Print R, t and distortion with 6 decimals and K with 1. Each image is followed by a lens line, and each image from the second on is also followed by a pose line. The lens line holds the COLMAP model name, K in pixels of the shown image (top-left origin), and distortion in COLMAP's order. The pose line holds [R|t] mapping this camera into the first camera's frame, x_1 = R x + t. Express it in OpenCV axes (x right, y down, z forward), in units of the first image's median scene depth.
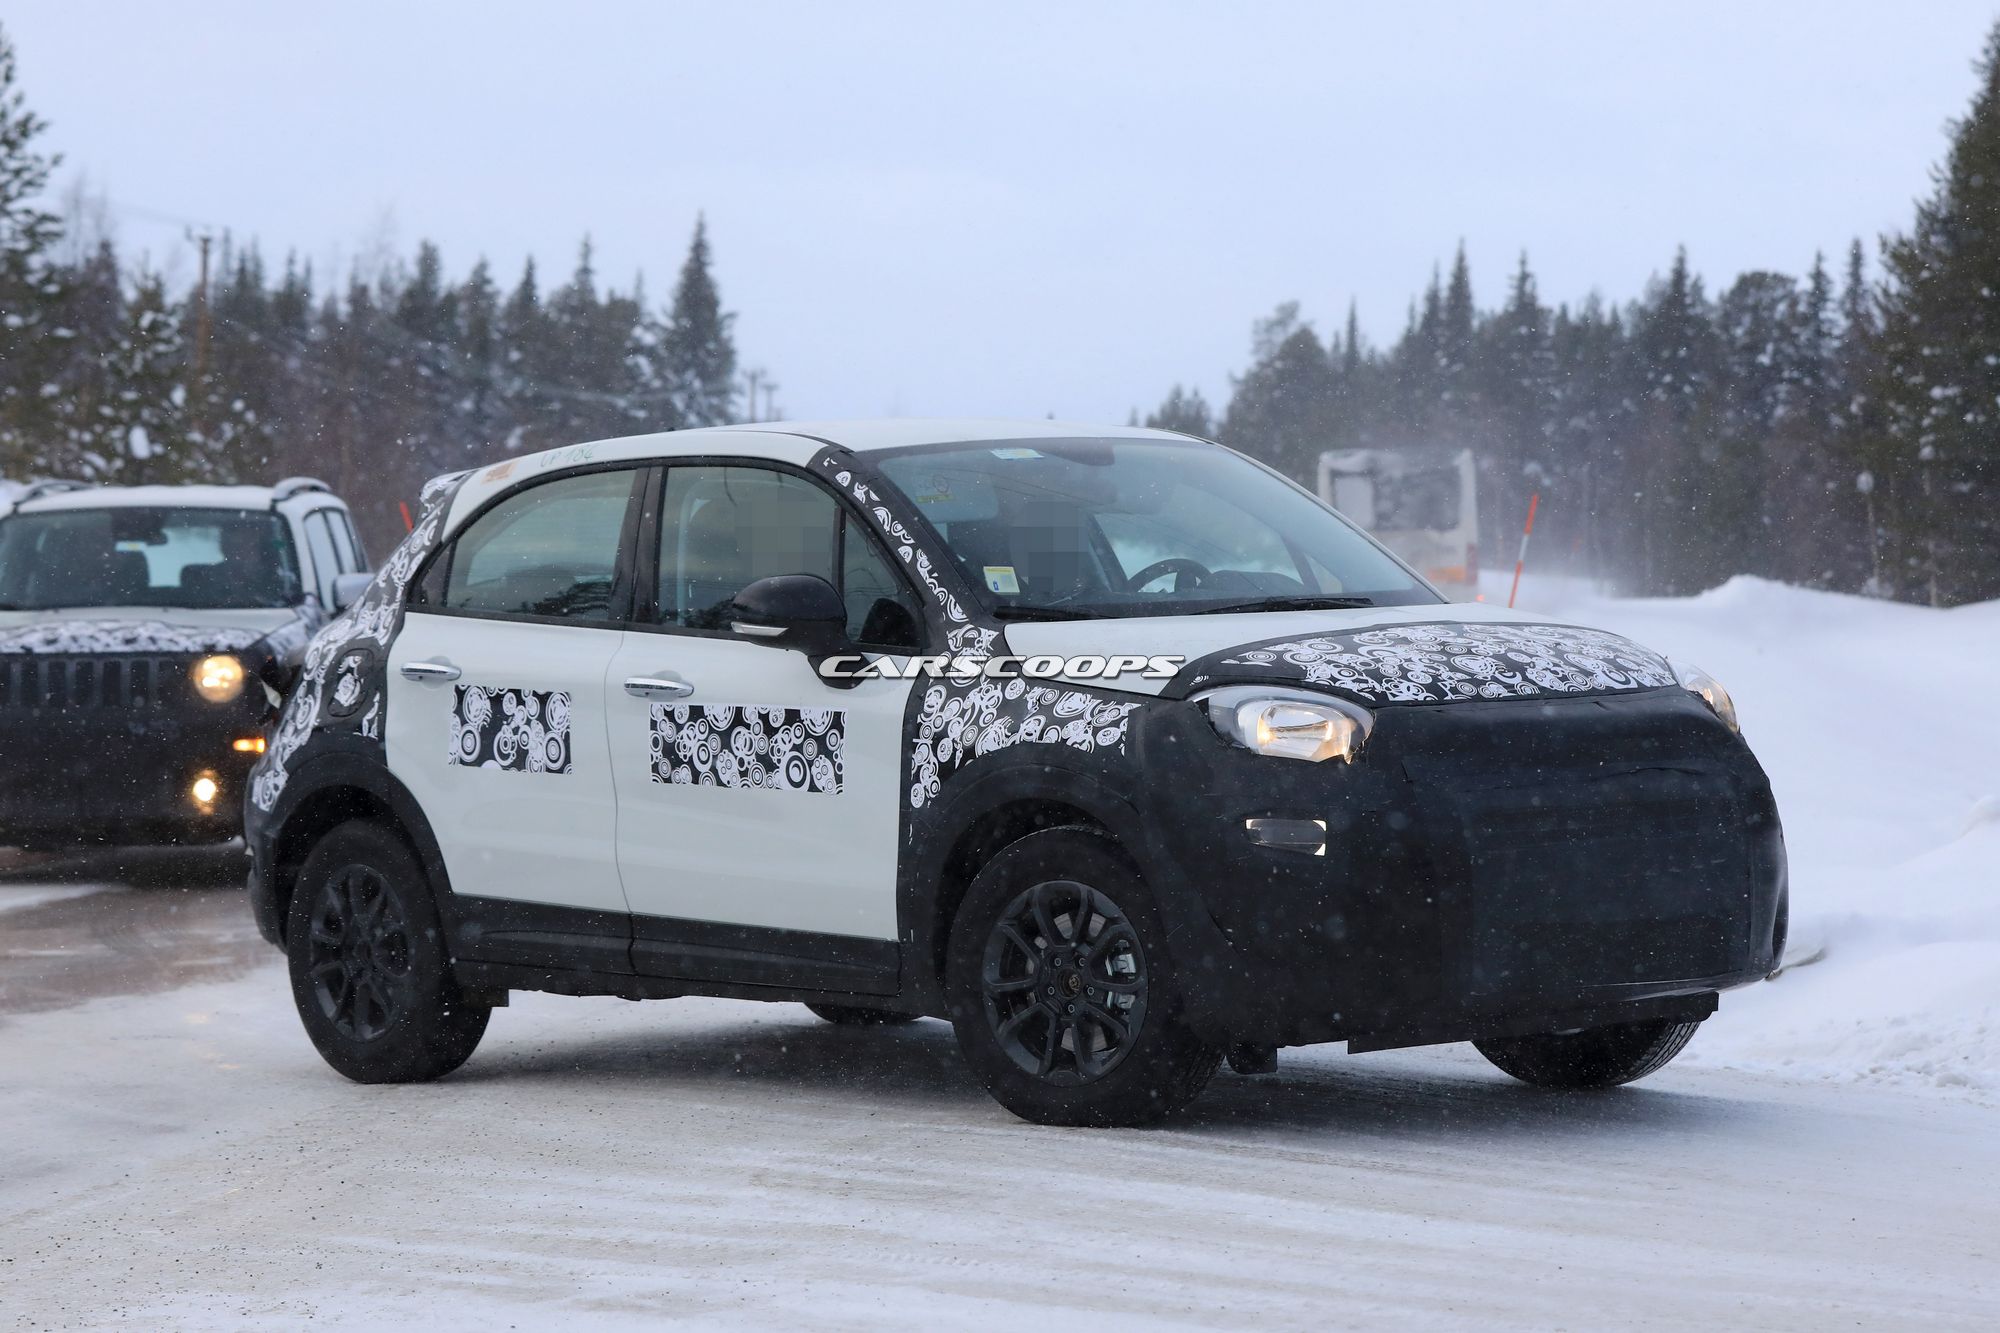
lens RADIAL K [[6056.4, 0, 1000.0], [0, 6056.4, 666.5], [0, 0, 1]] dist [-0.030861, 0.168935]
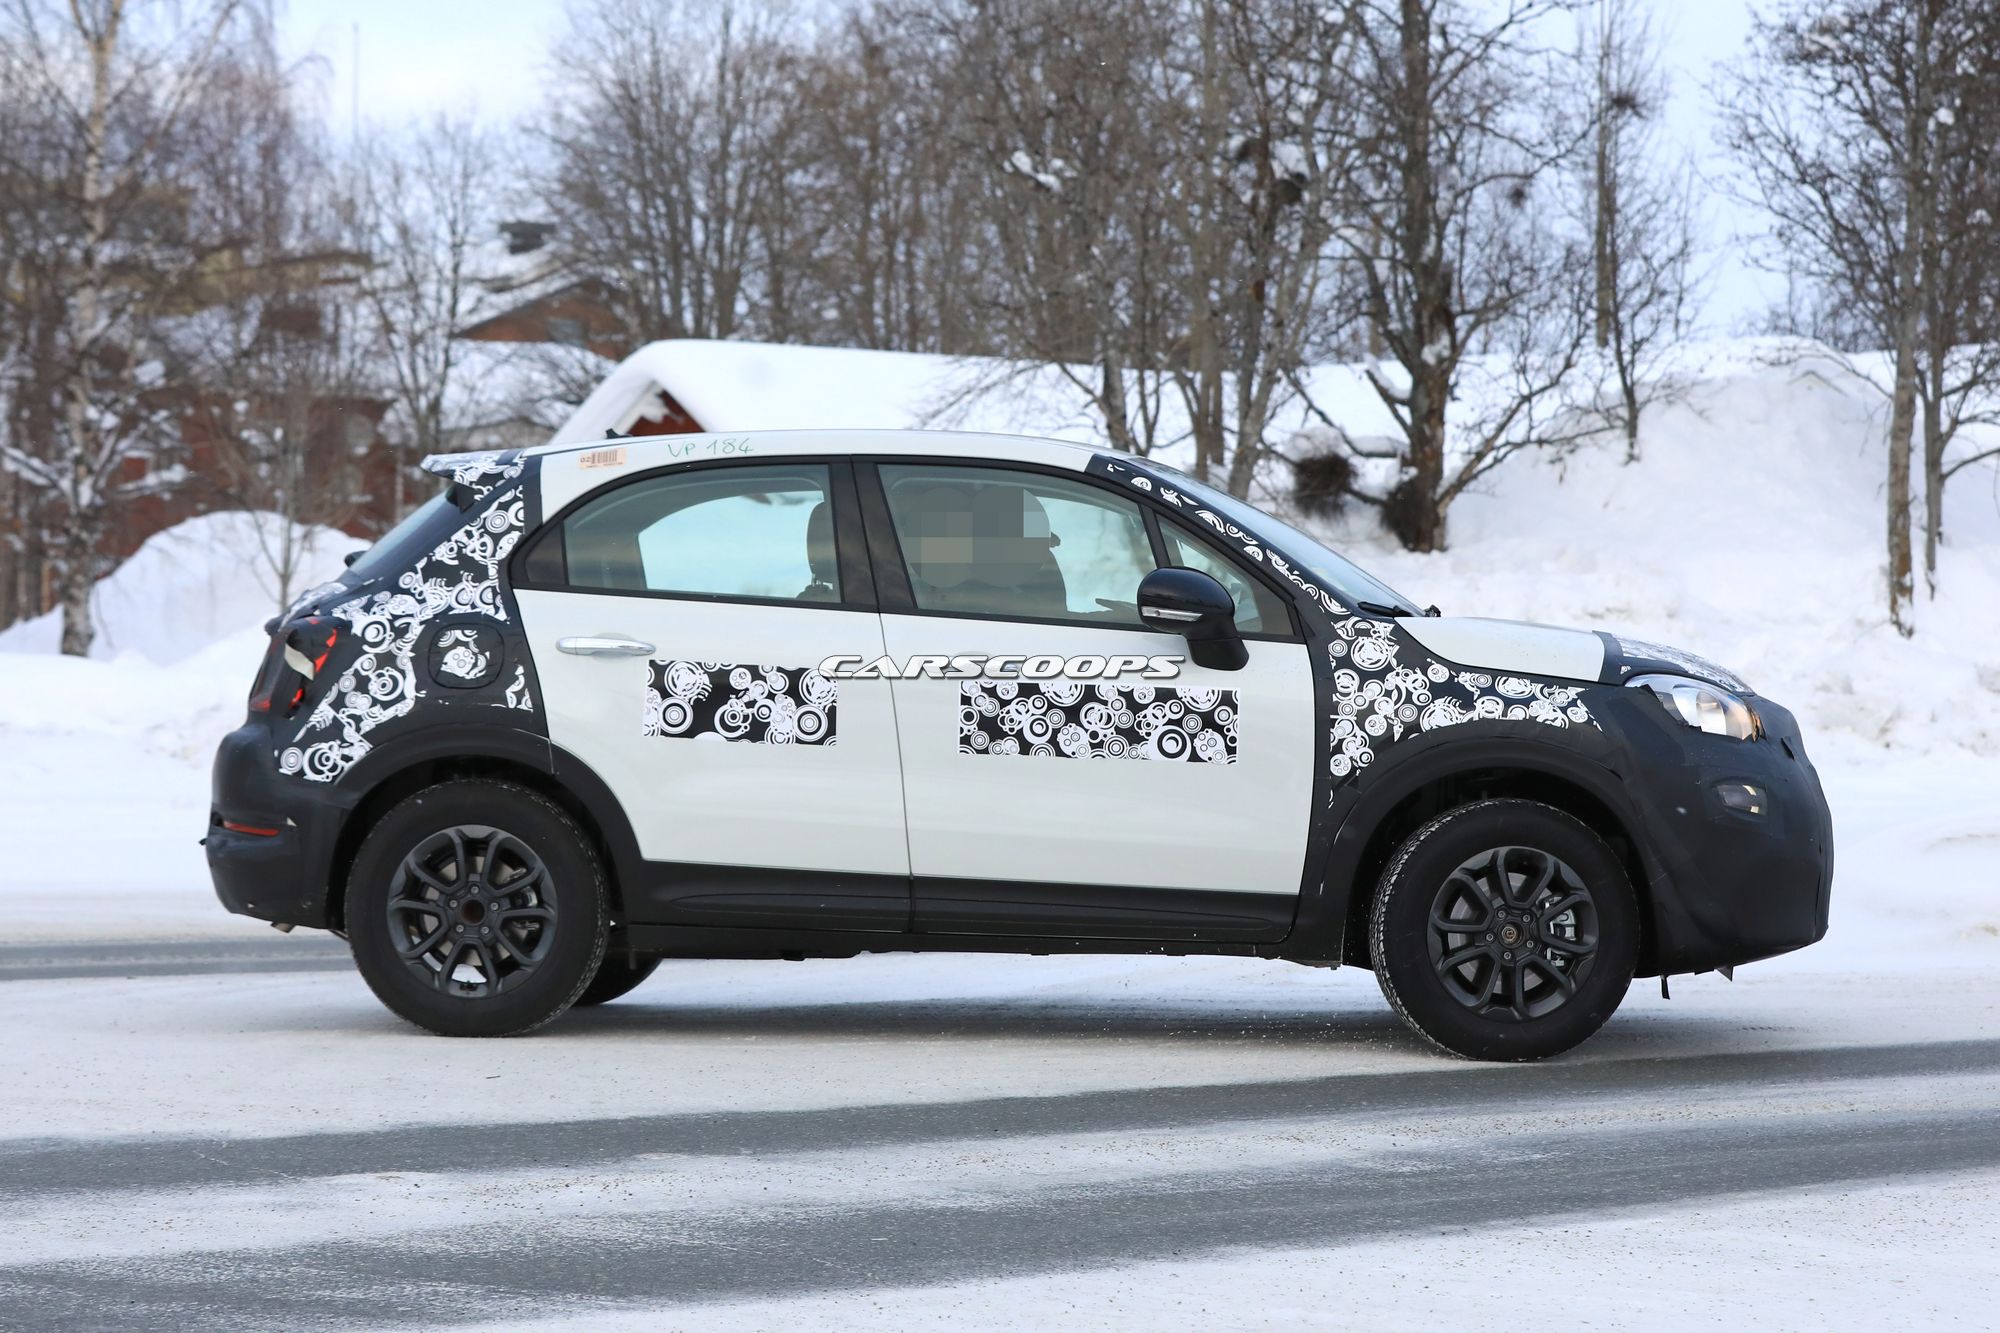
lens RADIAL K [[4805.7, 0, 1000.0], [0, 4805.7, 666.5], [0, 0, 1]] dist [-0.042983, -6.274702]
pose [[0.694772, 0.027016, 0.718722, -0.687259], [-0.015277, 0.999623, -0.022806, 0.023647], [-0.719067, 0.004865, 0.694923, 0.405681]]
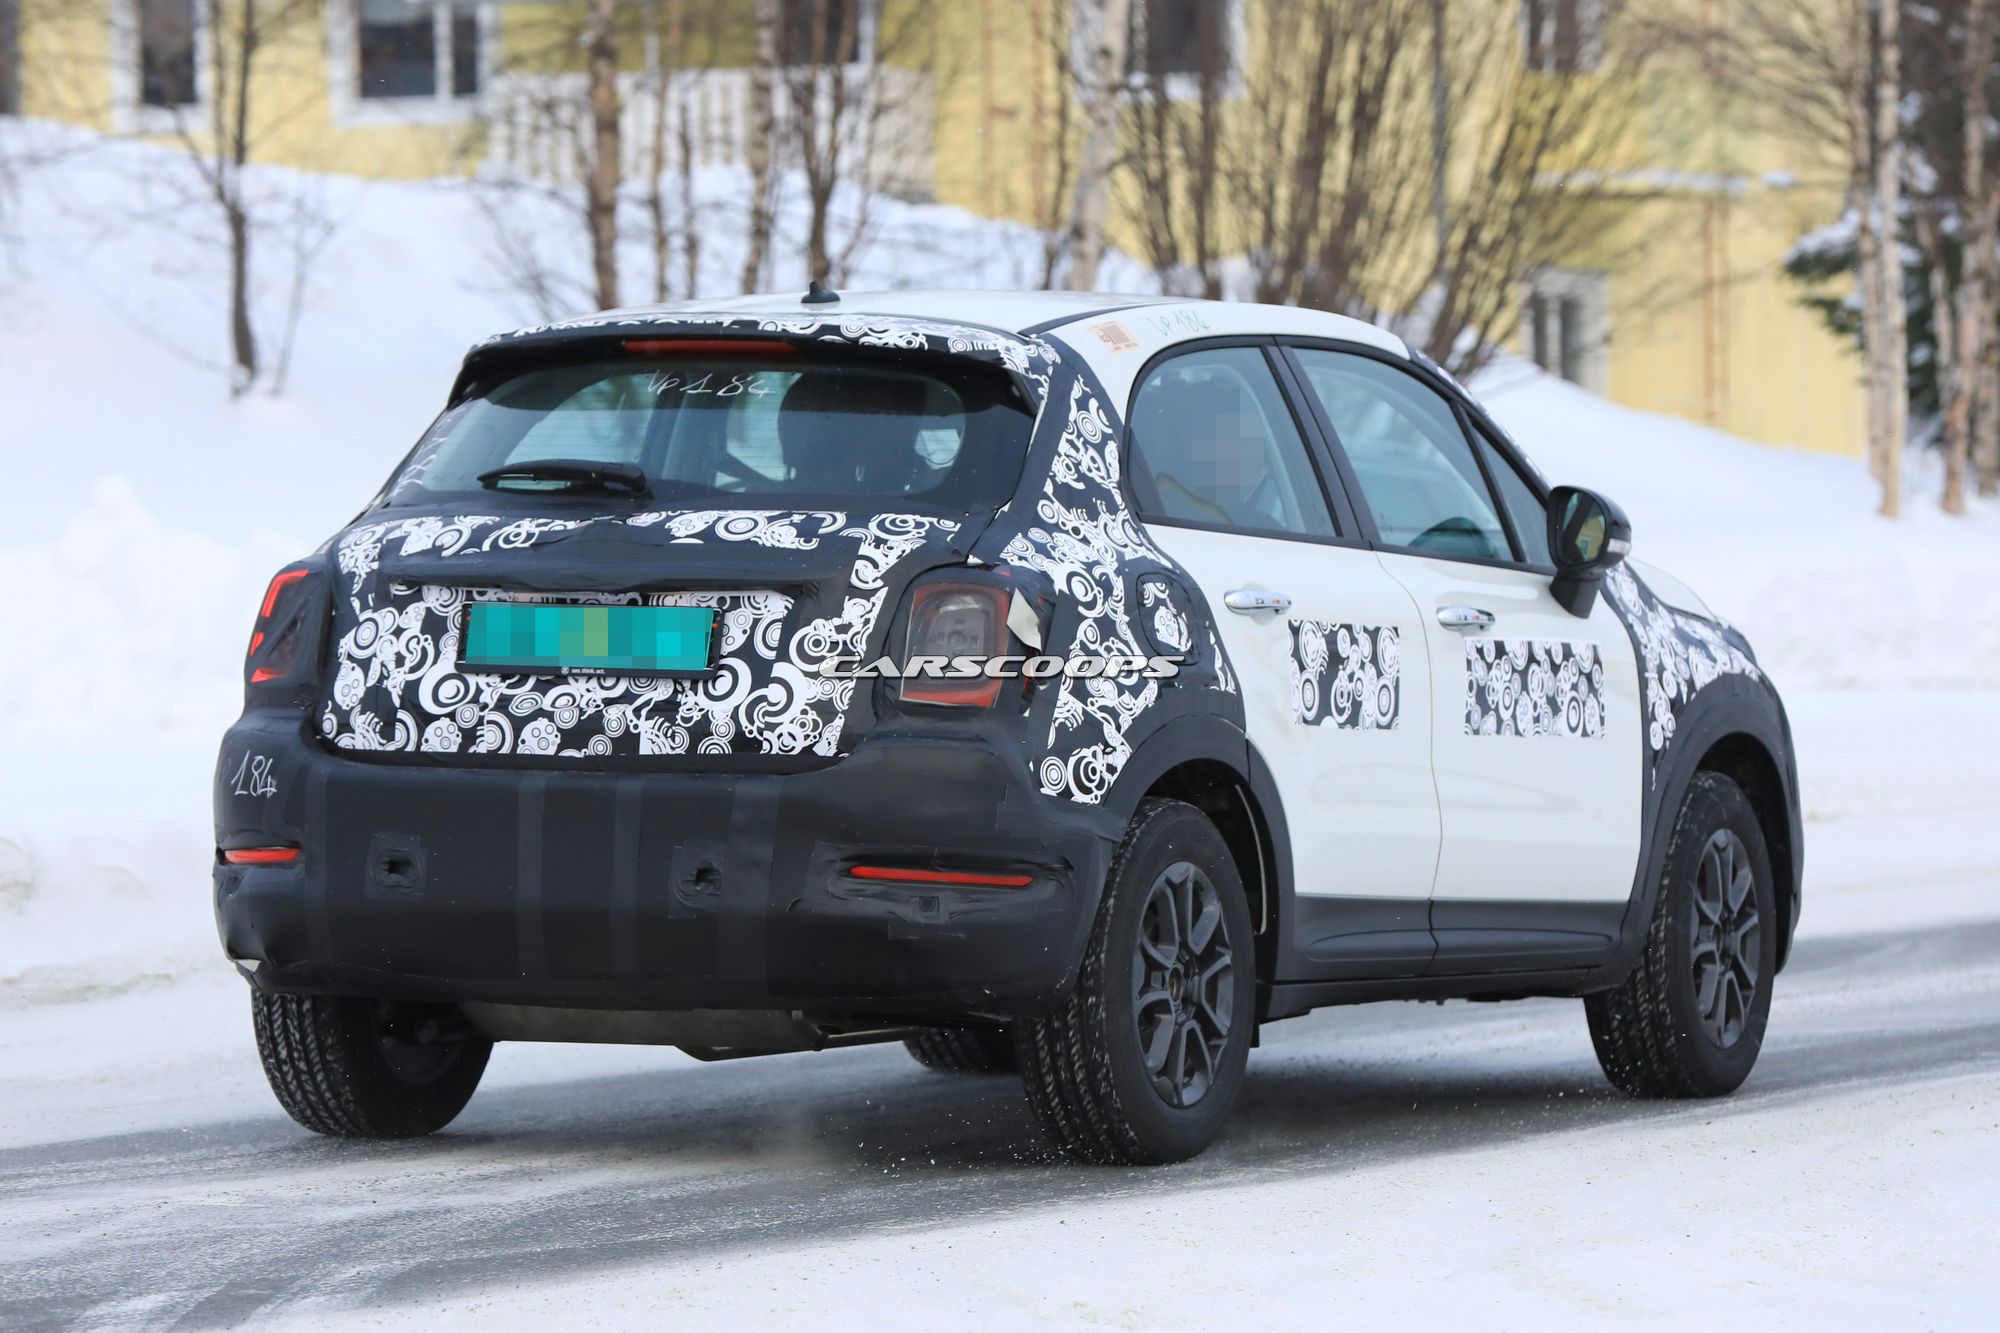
lens RADIAL K [[10642.2, 0, 1000.0], [0, 10642.2, 666.5], [0, 0, 1]] dist [1.093943, -0.363549]
pose [[-0.397963, 0.015828, 0.917265, -1.388017], [0.030039, 0.999540, -0.004215, 0.014374], [-0.916910, 0.025876, -0.398255, 1.670273]]
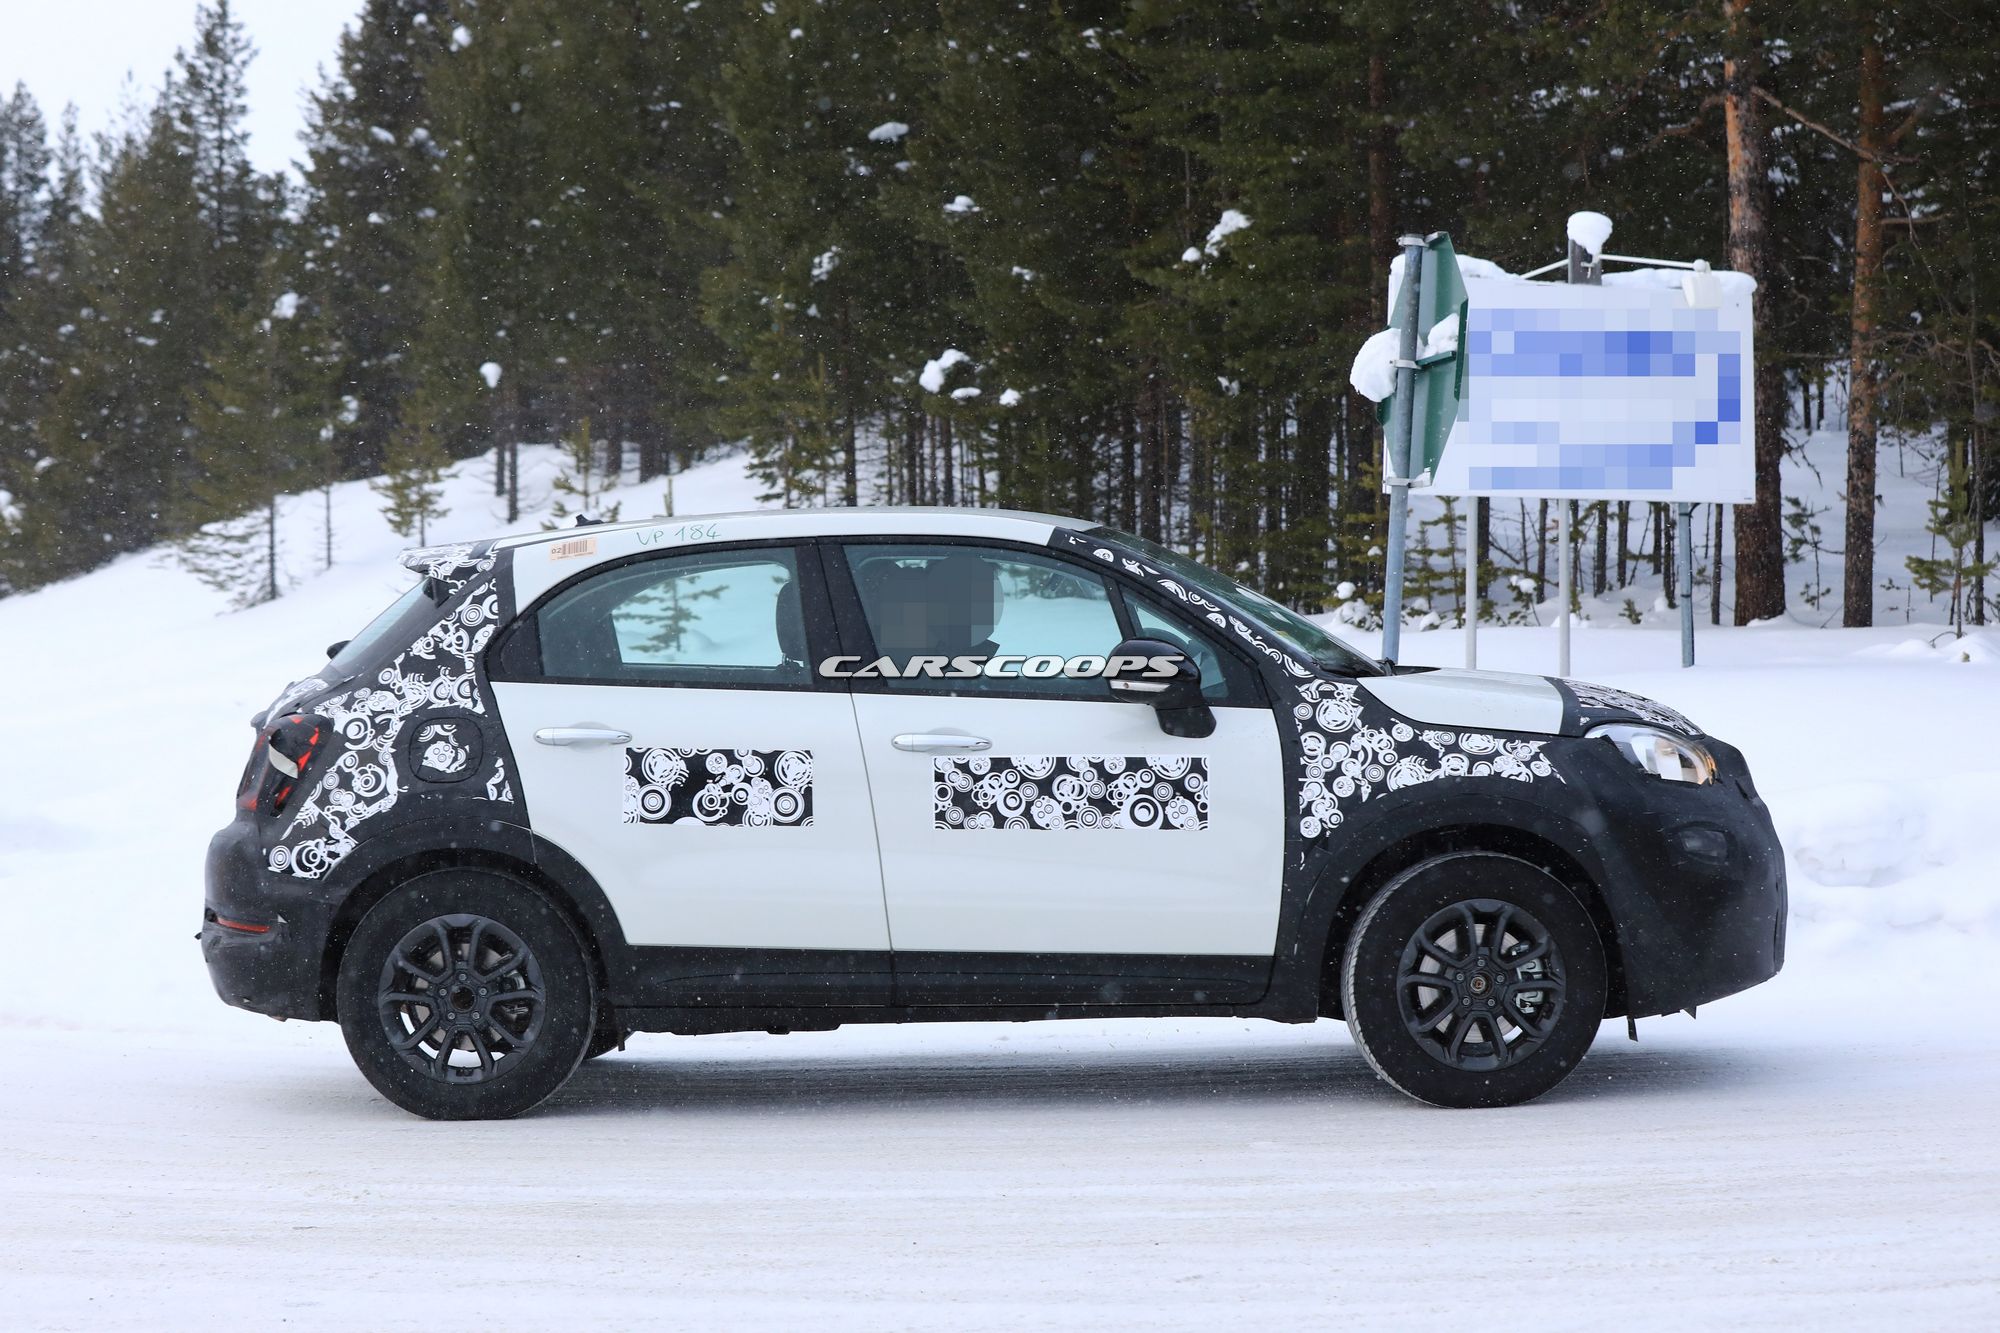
lens RADIAL K [[4212.0, 0, 1000.0], [0, 4212.0, 666.5], [0, 0, 1]] dist [-0.264426, -0.346416]
pose [[0.684510, -0.002429, 0.729000, -0.621072], [0.021902, 0.999612, -0.017235, 0.003094], [-0.728675, 0.027764, 0.684297, 0.478072]]
